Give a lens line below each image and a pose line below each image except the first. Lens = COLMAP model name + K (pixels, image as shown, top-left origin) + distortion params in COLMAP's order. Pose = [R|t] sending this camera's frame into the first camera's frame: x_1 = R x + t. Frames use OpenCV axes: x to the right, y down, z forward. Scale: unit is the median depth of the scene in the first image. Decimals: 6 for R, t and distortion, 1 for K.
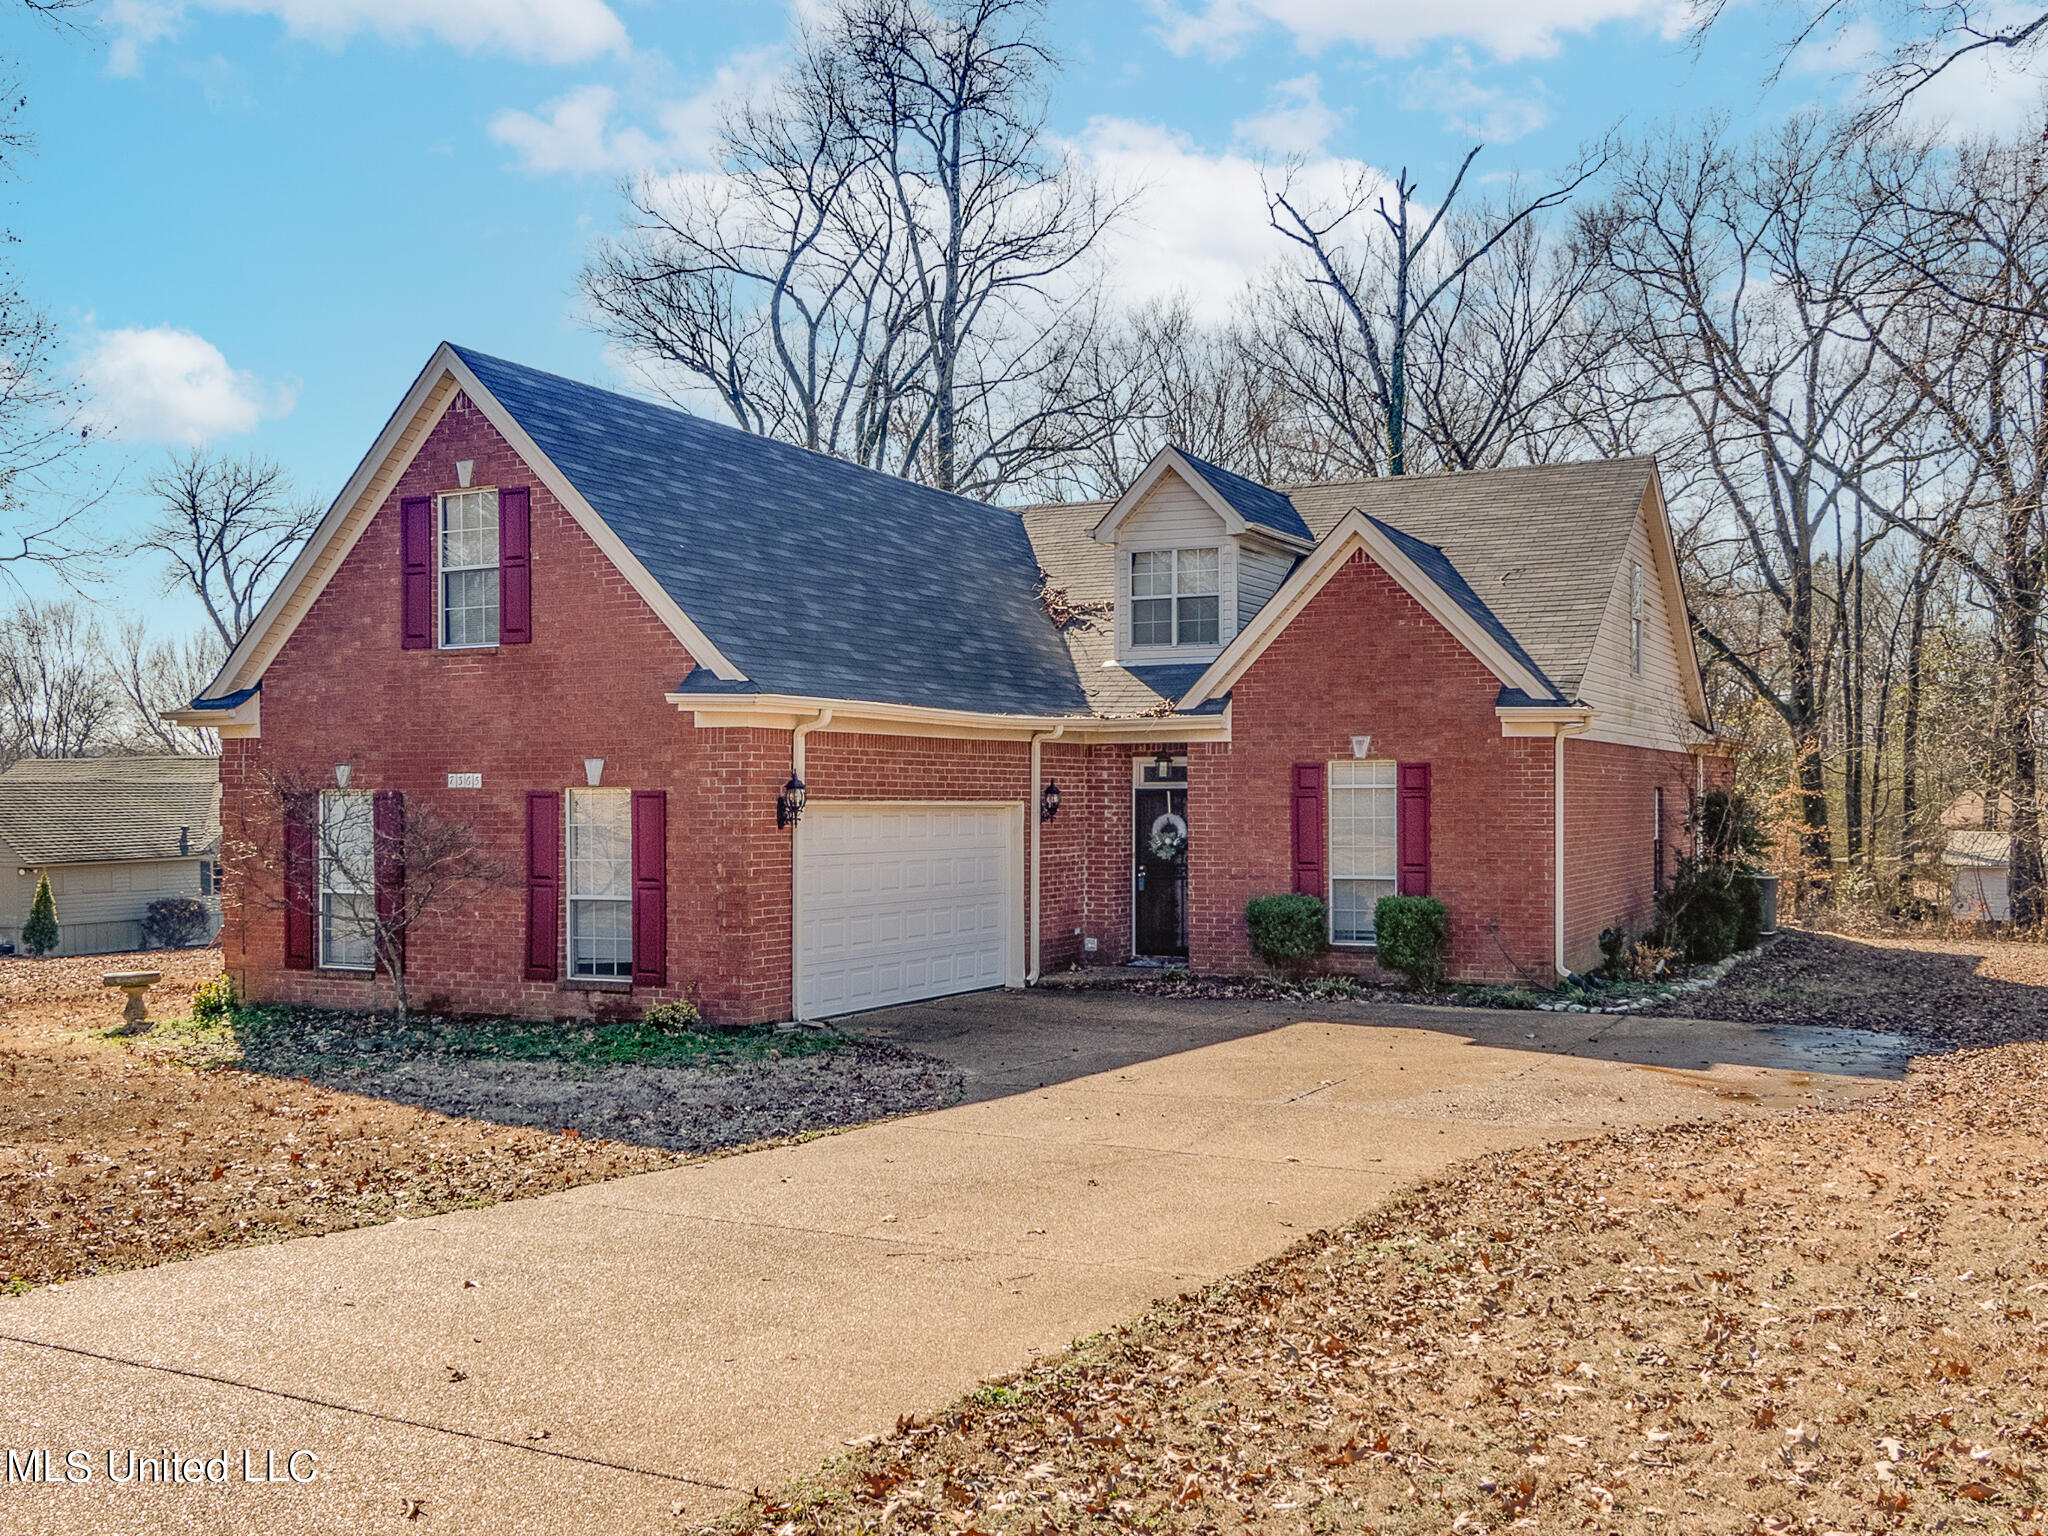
lens RADIAL K [[1937.0, 0, 1024.0], [0, 1937.0, 768.0], [0, 0, 1]] dist [-0.002526, -0.004173]
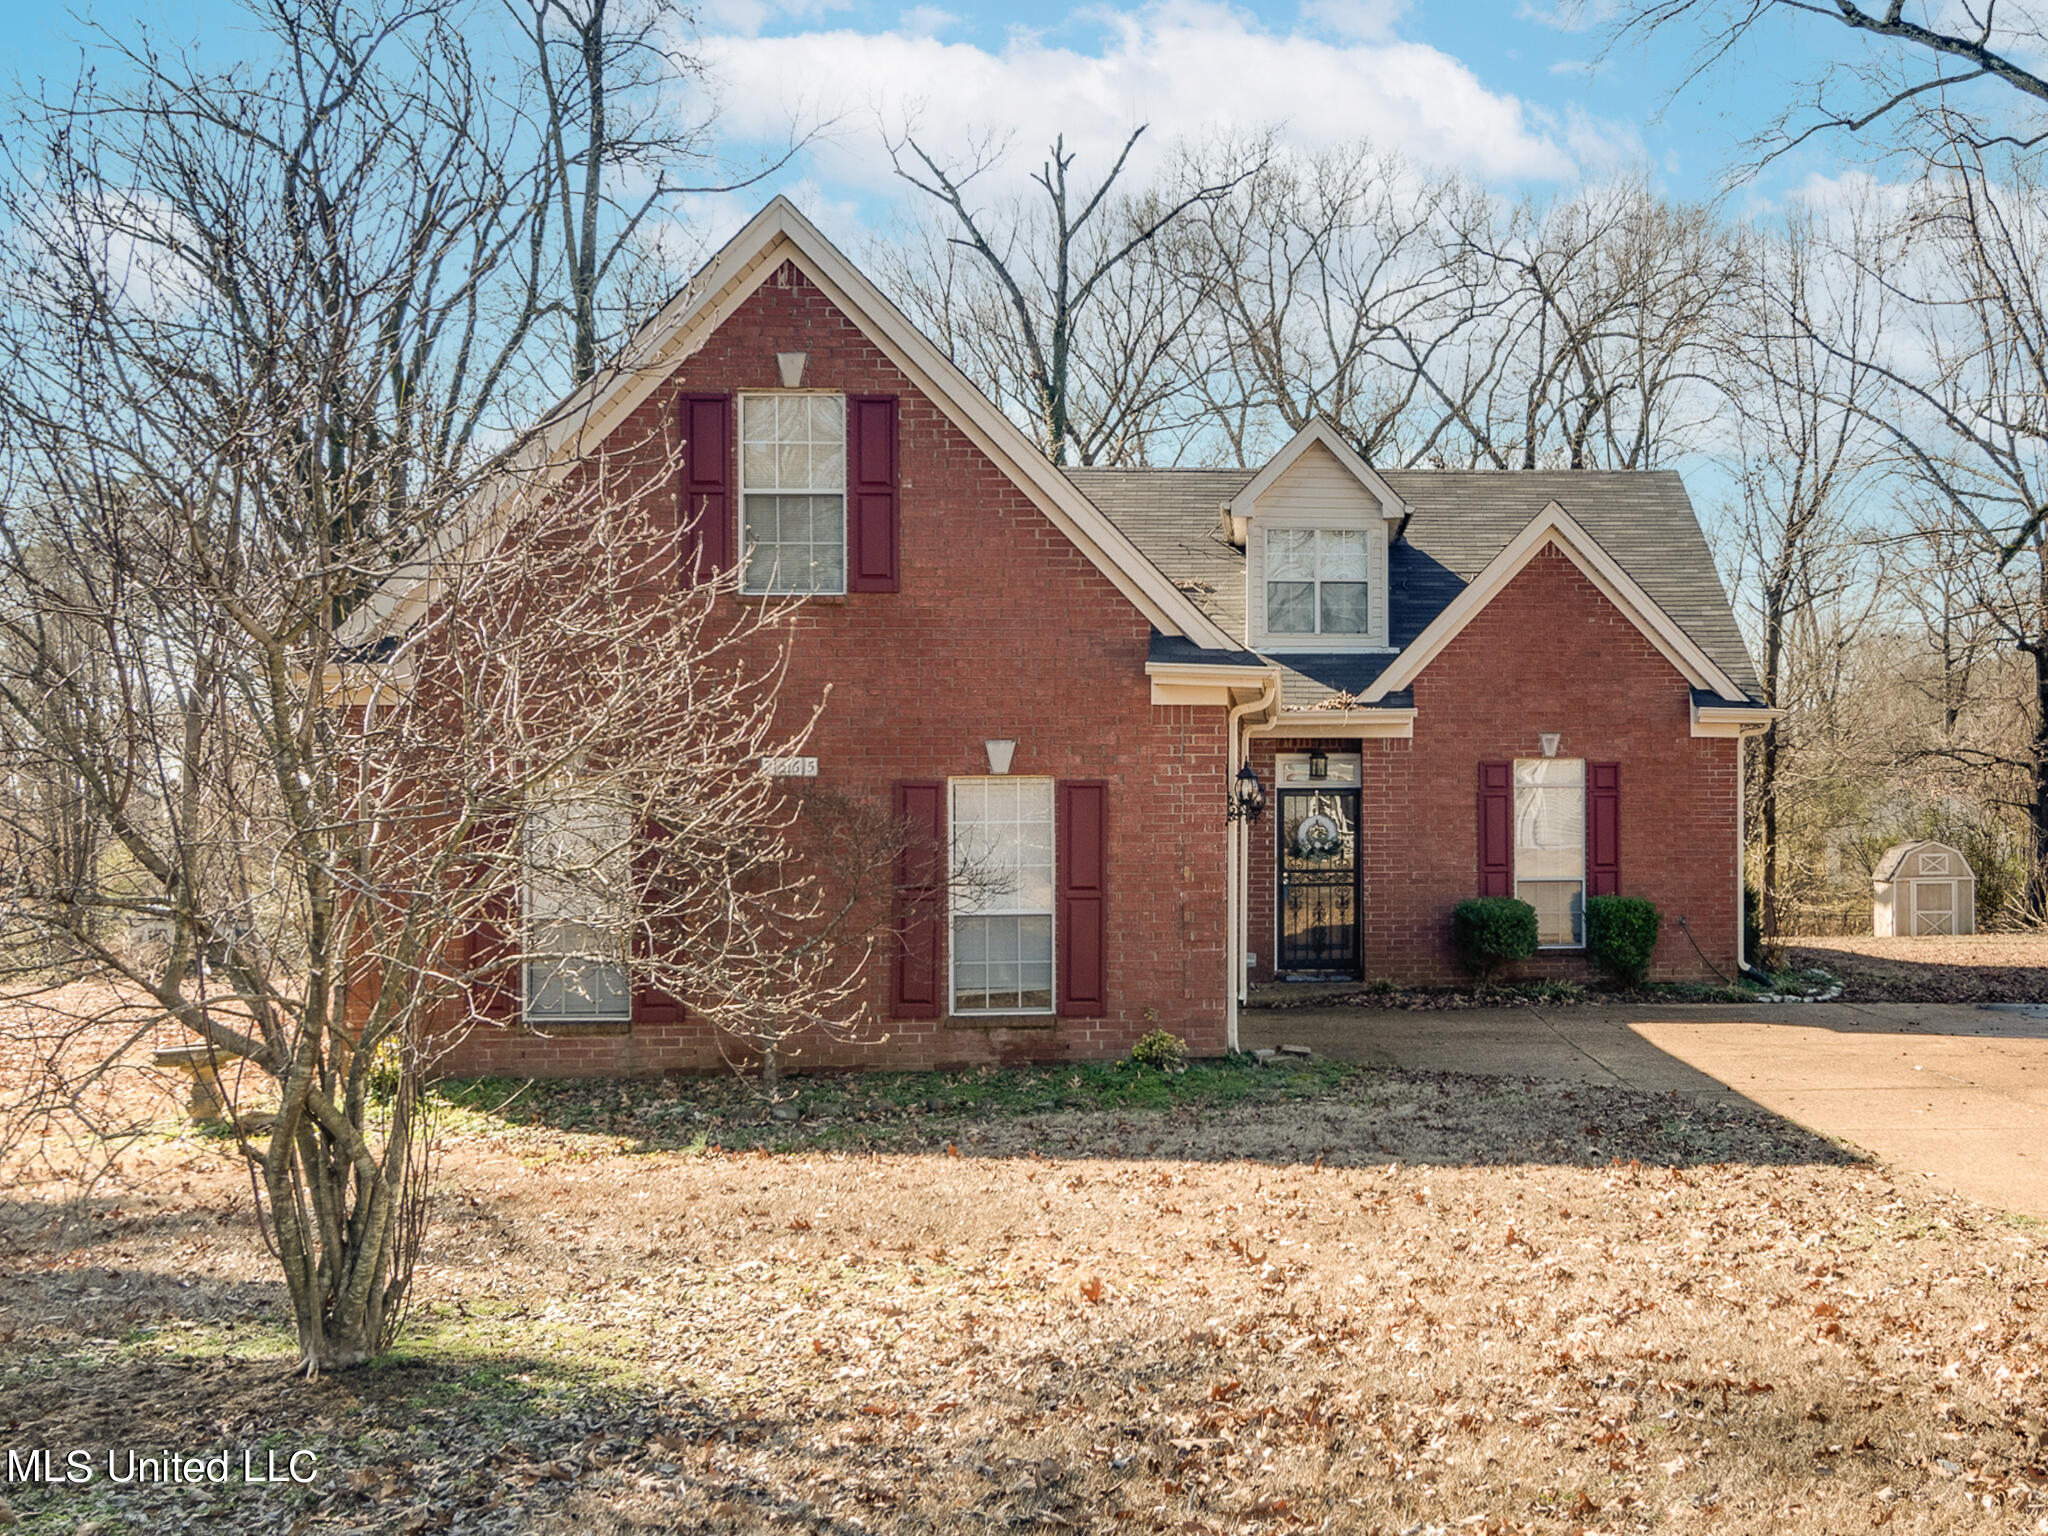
lens RADIAL K [[2181.5, 0, 1024.0], [0, 2181.5, 768.0], [0, 0, 1]] dist [0.013337, 0.005292]
pose [[0.852747, 0.012364, 0.522177, -0.646369], [-0.005400, 0.999875, -0.014856, 0.019007], [-0.522296, 0.009848, 0.852707, 0.204896]]
